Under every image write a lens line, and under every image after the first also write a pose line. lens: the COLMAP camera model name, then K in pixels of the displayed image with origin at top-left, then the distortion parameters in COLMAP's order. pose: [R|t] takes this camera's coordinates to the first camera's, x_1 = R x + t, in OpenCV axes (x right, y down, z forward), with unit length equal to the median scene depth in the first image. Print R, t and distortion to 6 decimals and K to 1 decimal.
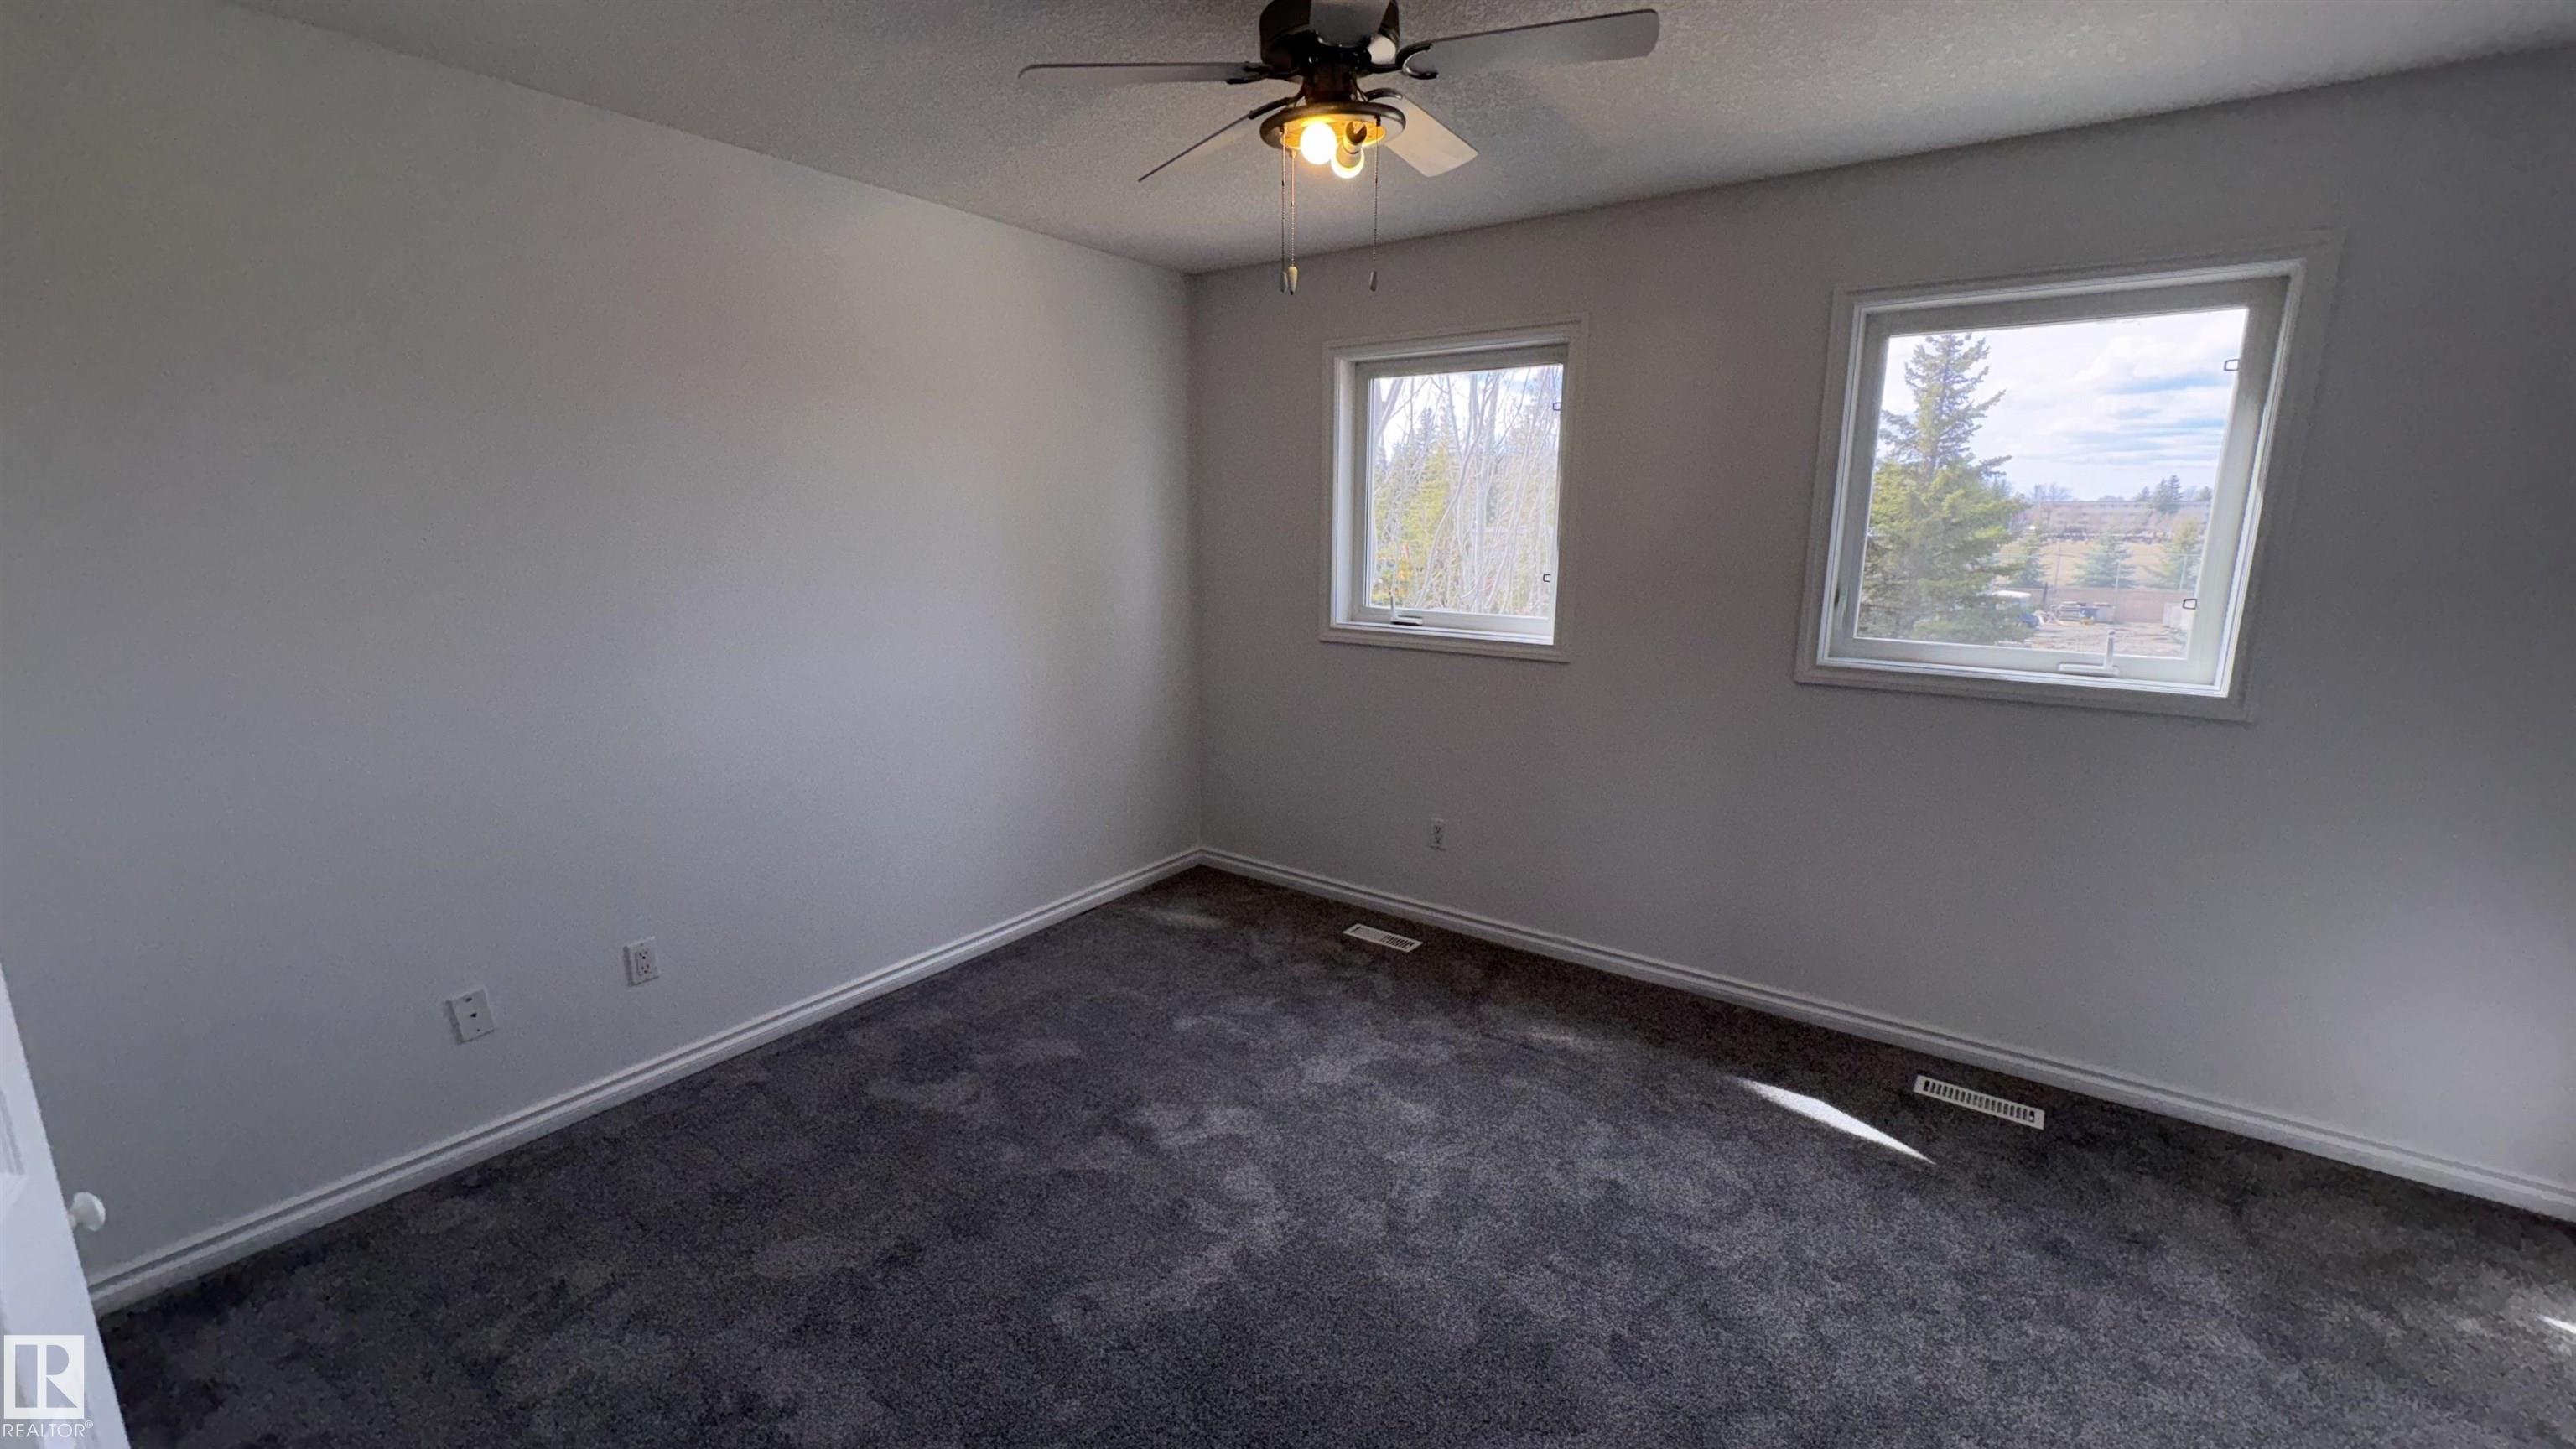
lens RADIAL K [[1021.2, 0, 1304.3], [0, 1021.2, 742.4], [0, 0, 1]] dist [-0.005402, 0.000324]
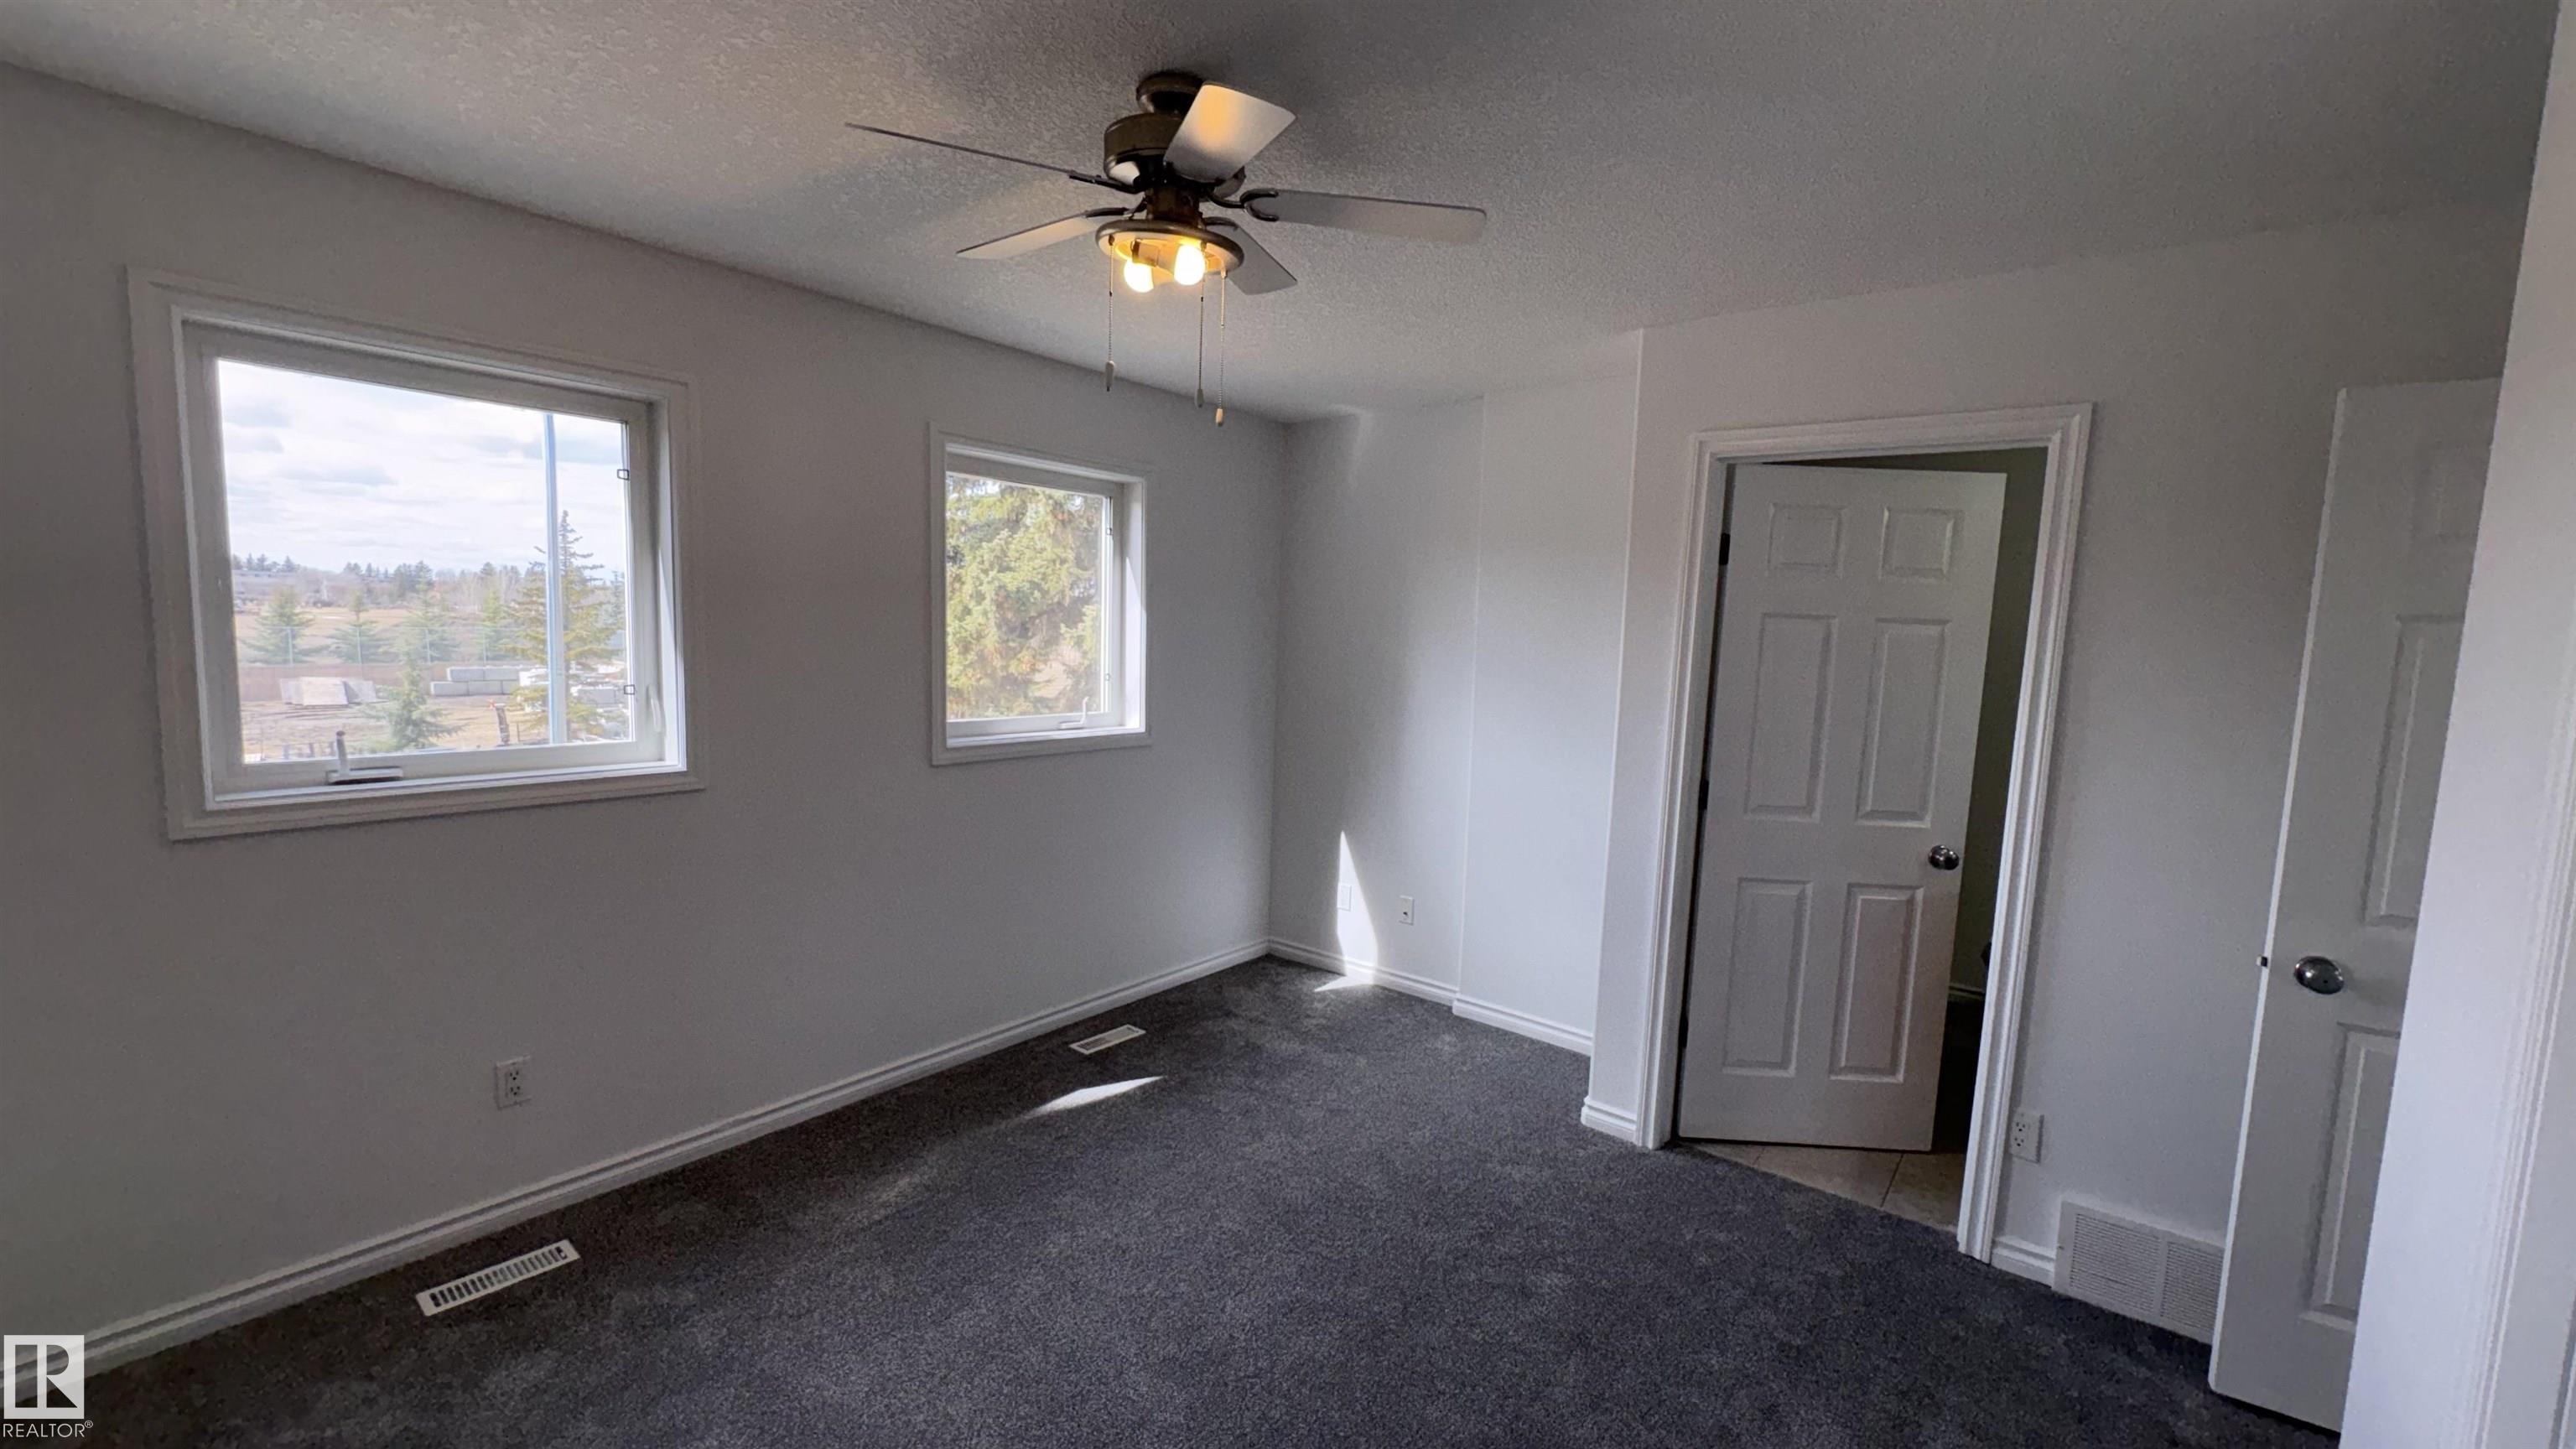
lens RADIAL K [[1021.2, 0, 1296.4], [0, 1021.2, 711.8], [0, 0, 1]] dist [-0.005402, 0.000324]
pose [[0.054128, -0.097400, 0.993772, -0.623458], [0.176935, 0.980418, 0.086454, -0.148794], [-0.982733, 0.171153, 0.070302, 0.542832]]
